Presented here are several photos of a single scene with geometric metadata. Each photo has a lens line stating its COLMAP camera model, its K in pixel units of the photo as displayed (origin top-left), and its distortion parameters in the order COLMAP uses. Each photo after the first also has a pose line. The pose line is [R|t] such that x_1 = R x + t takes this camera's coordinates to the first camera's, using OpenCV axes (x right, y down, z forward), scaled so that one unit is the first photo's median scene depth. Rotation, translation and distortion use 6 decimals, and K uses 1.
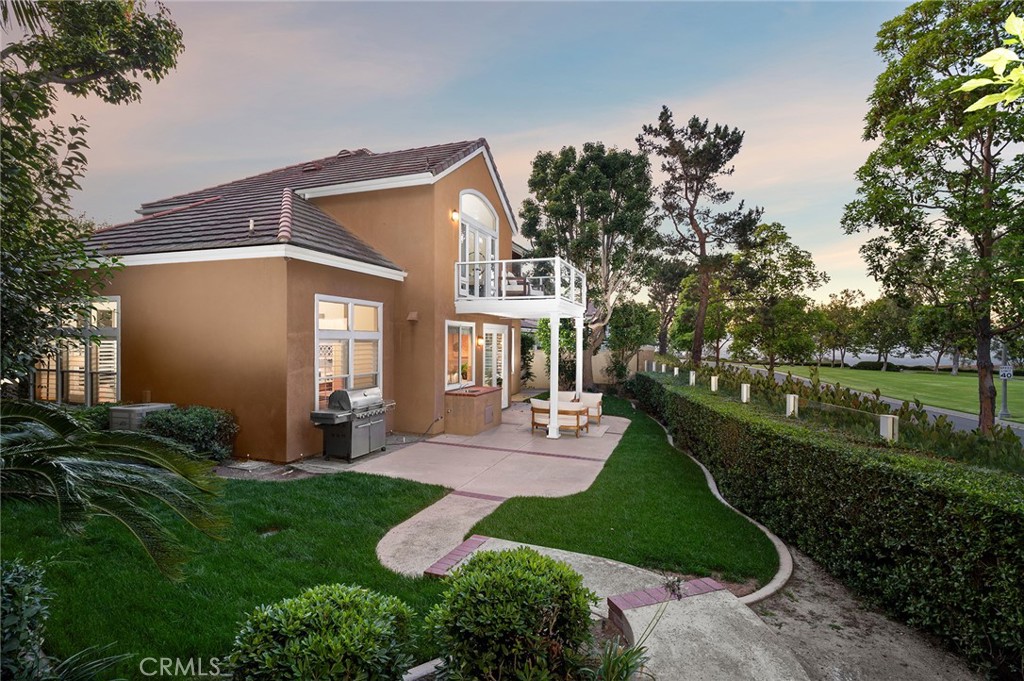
lens RADIAL K [[476.5, 0, 511.6], [0, 476.5, 339.4], [0, 0, 1]] dist [0.003985, 0.000296]
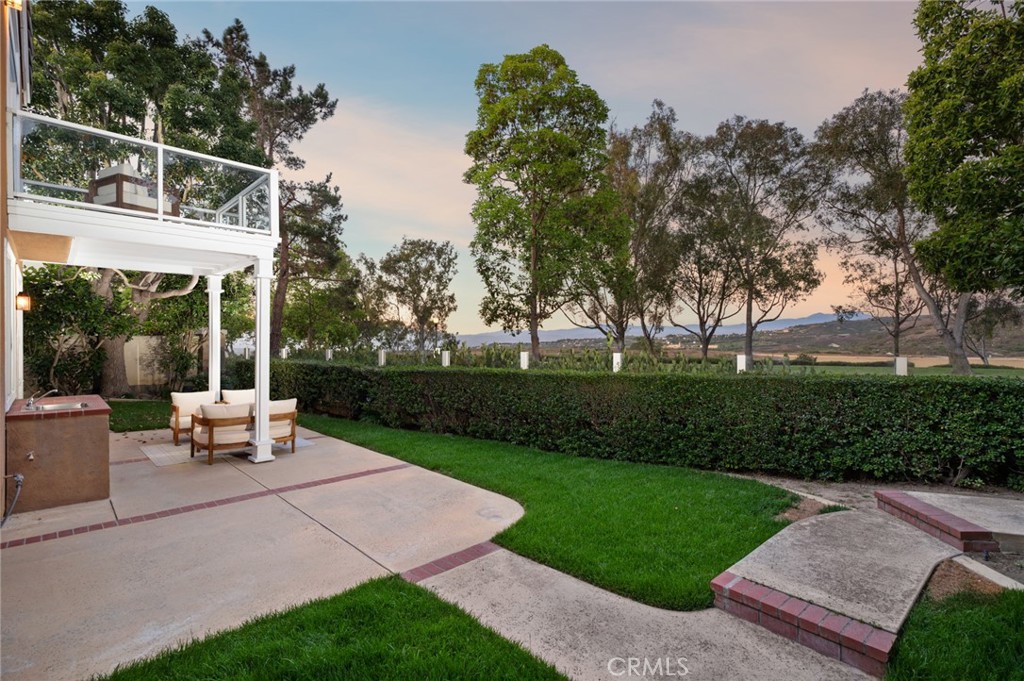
lens RADIAL K [[476.5, 0, 515.3], [0, 476.5, 342.9], [0, 0, 1]] dist [0.003985, 0.000296]
pose [[0.424389, -0.012161, 0.905398, -0.519213], [0.002704, 0.999922, 0.012164, 0.073666], [-0.905476, -0.002714, 0.424389, 0.698937]]
